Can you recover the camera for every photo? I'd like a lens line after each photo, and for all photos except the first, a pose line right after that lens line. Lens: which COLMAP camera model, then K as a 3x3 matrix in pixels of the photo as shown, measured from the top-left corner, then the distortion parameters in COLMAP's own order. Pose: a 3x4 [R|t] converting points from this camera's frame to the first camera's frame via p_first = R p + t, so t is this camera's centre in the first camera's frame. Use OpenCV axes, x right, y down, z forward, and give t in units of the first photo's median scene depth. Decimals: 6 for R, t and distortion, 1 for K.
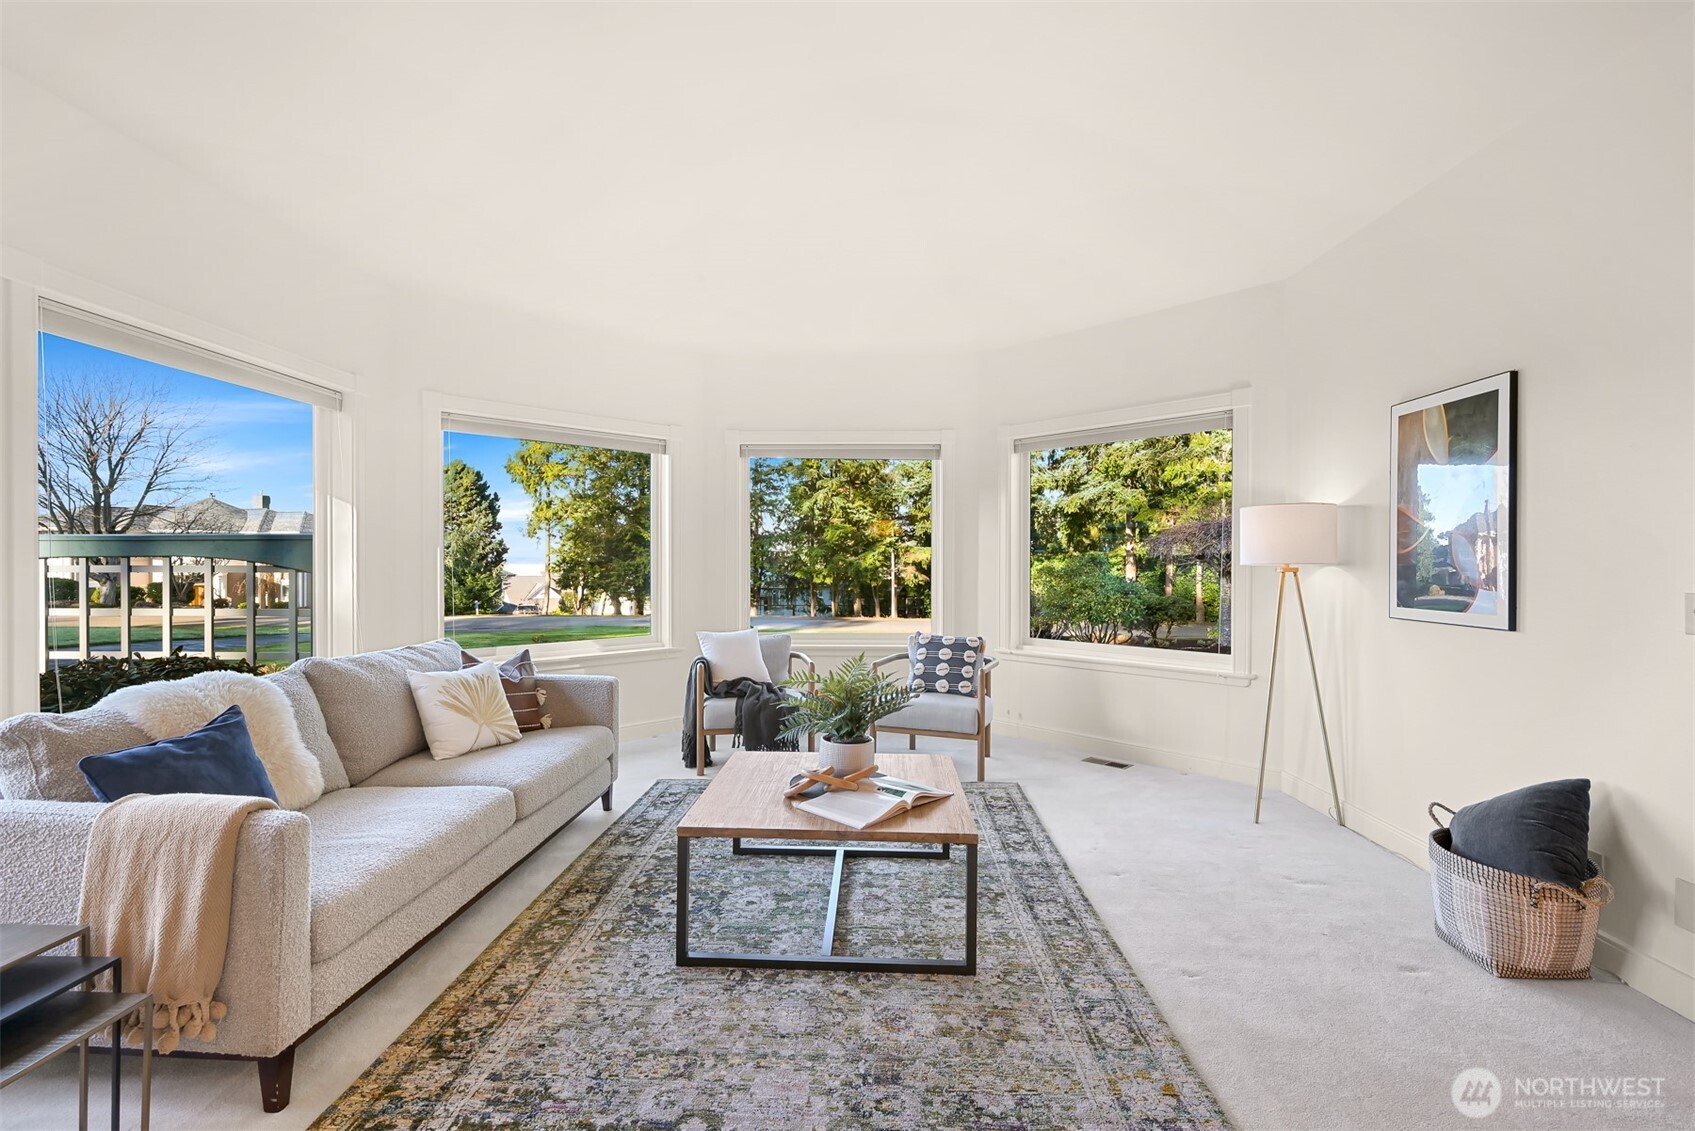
lens RADIAL K [[752.1, 0, 844.7], [0, 752.1, 568.0], [0, 0, 1]] dist [0.002406, 0.000222]
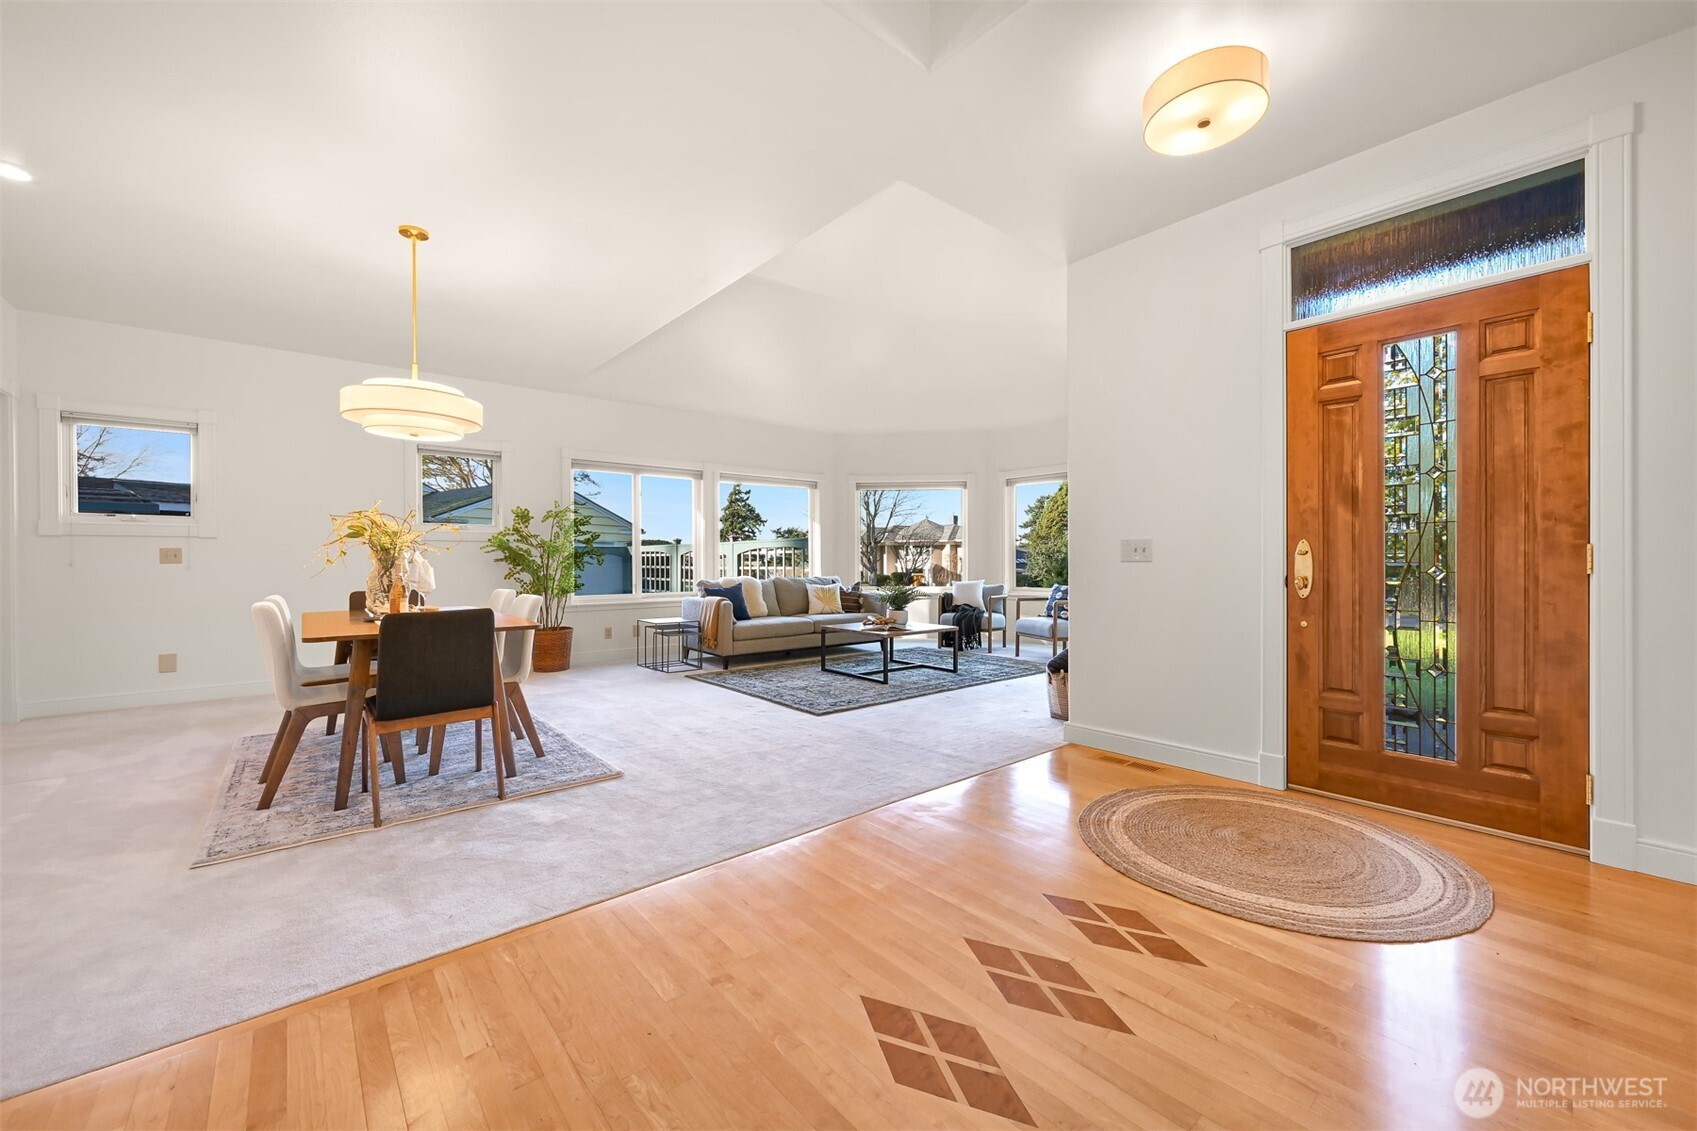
lens RADIAL K [[659.8, 0, 859.3], [0, 659.8, 561.0], [0, 0, 1]] dist [0.002903, 0.000272]
pose [[0.679692, -0.004721, -0.733482, 0.102260], [-0.000903, 0.999973, -0.007273, 0.005080], [0.733497, 0.005605, 0.679670, -0.040670]]
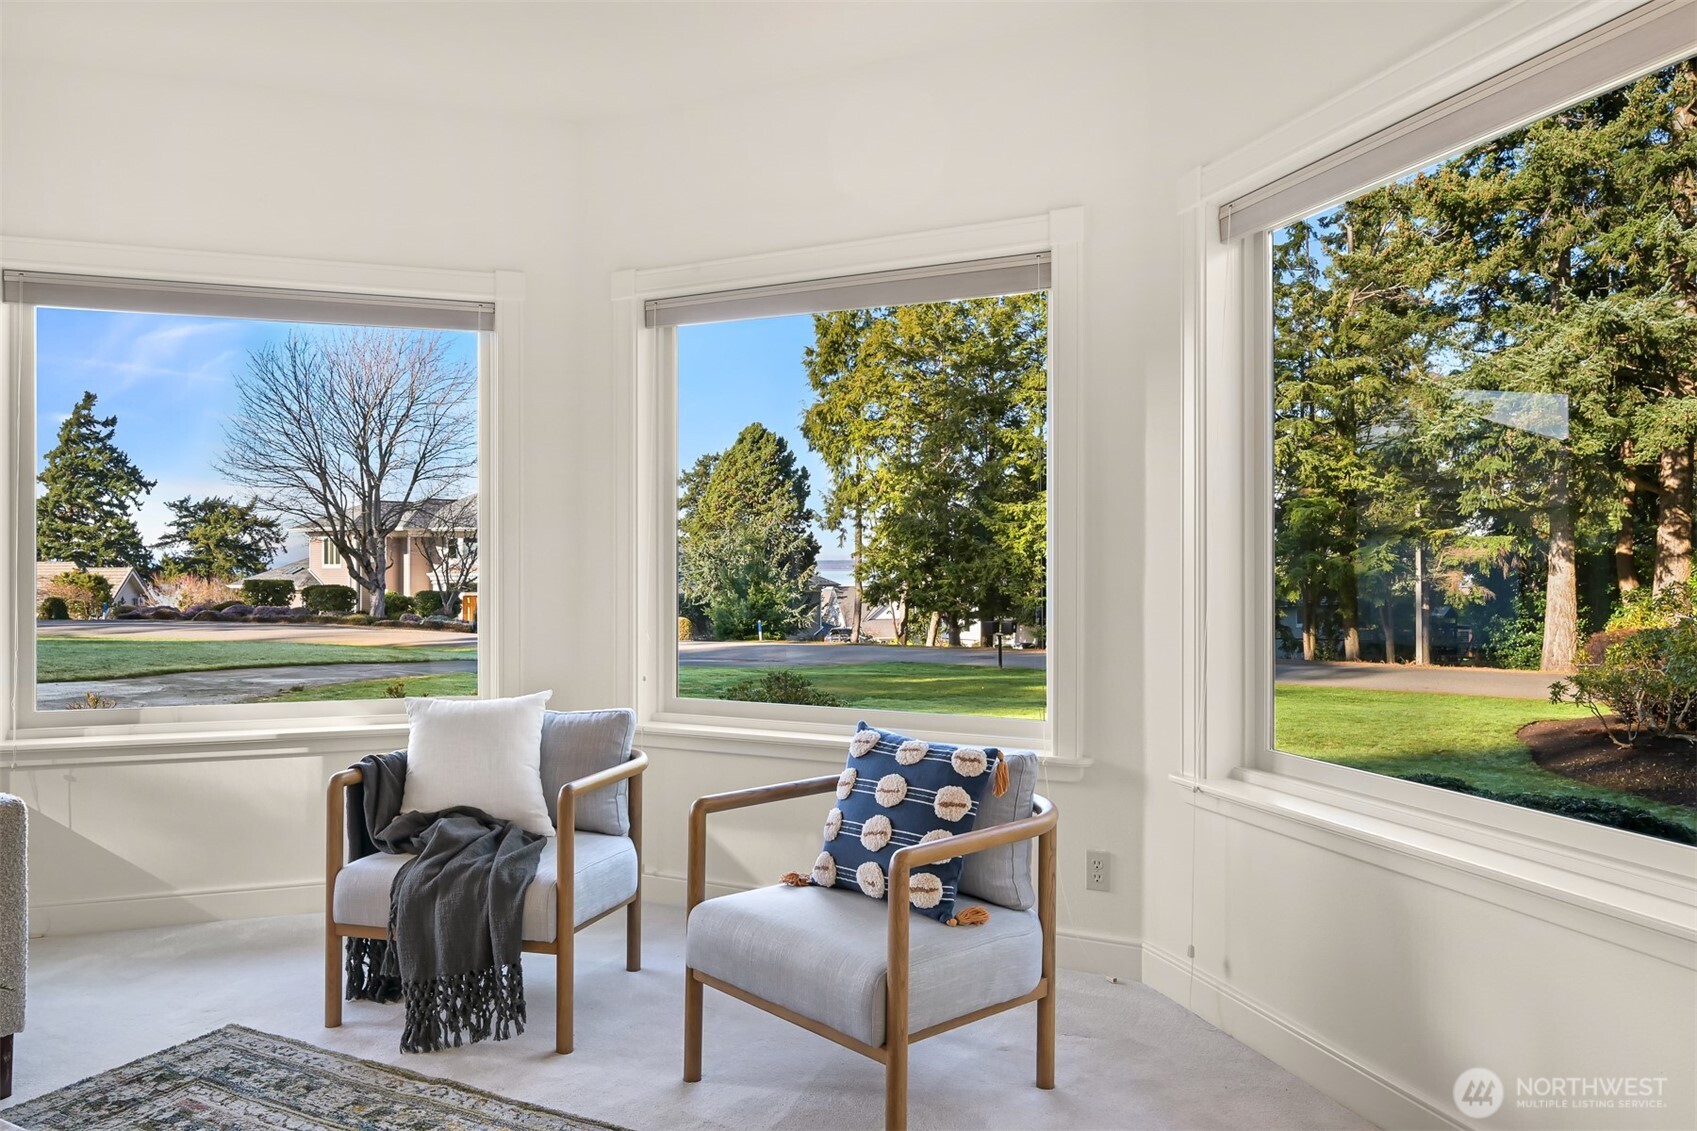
lens RADIAL K [[1161.3, 0, 843.6], [0, 1161.3, 561.1], [0, 0, 1]] dist [-0.008551, 0.003517]
pose [[0.907045, -0.003990, -0.421015, 0.037915], [-0.001438, 0.999920, -0.012574, 0.001262], [0.421031, 0.012011, 0.906967, 0.052767]]
